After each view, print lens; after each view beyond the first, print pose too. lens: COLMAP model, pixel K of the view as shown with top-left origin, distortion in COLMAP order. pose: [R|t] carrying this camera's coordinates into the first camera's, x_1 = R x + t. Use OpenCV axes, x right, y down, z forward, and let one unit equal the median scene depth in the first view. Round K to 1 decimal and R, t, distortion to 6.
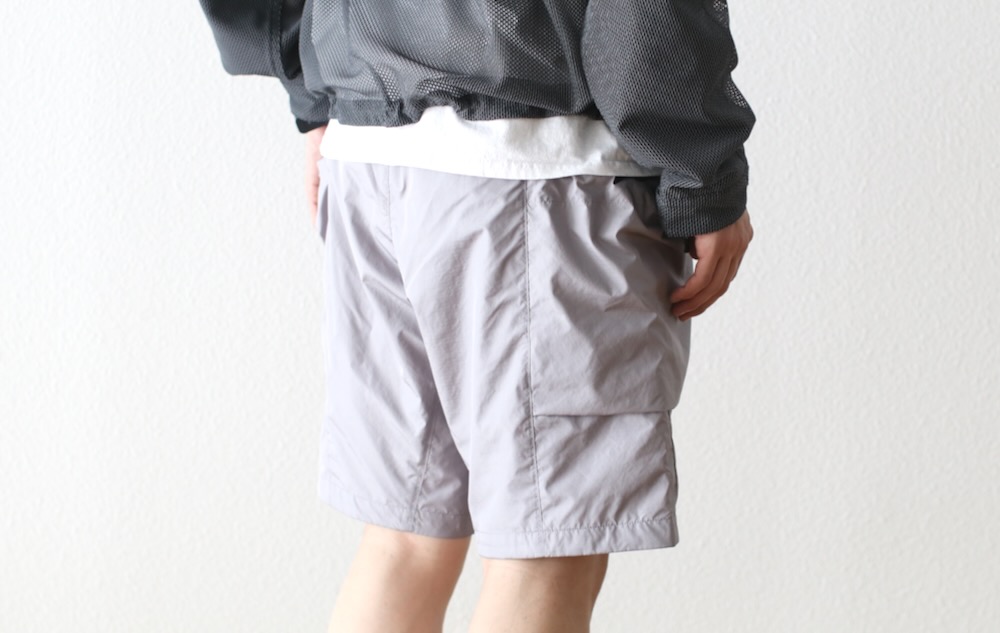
lens RADIAL K [[2379.8, 0, 495.2], [0, 2379.8, 302.9], [0, 0, 1]] dist [-0.083308, 0.000000]
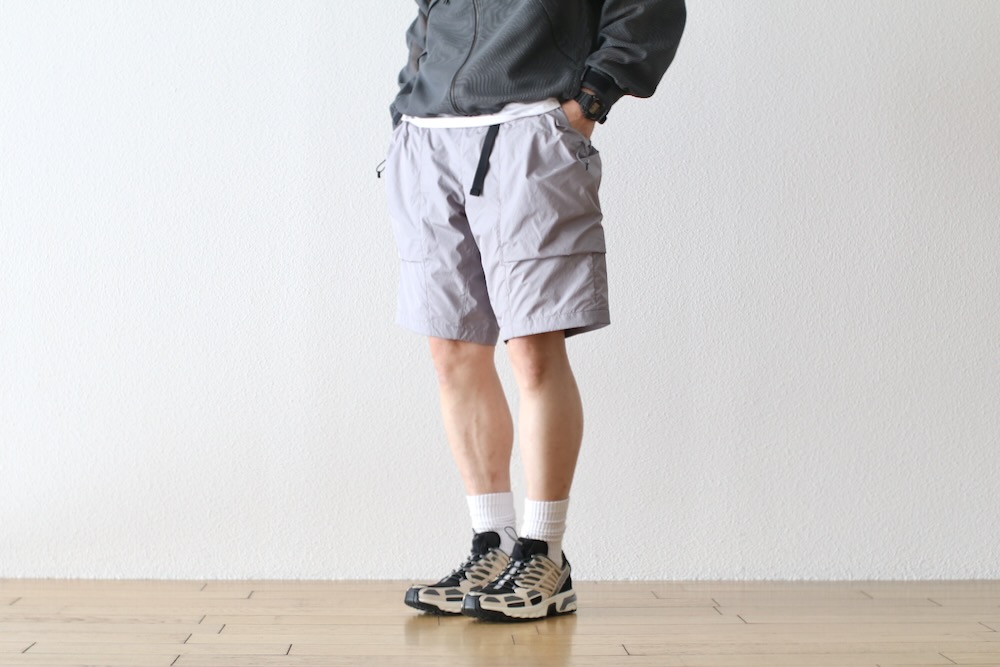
lens RADIAL K [[2409.6, 0, 503.6], [0, 2409.6, 328.6], [0, 0, 1]] dist [-0.068979, 0.000000]
pose [[0.999616, 0.002270, -0.027608, 0.030075], [-0.005092, 0.994708, -0.102615, 0.223390], [0.027229, 0.102716, 0.994338, -0.777304]]
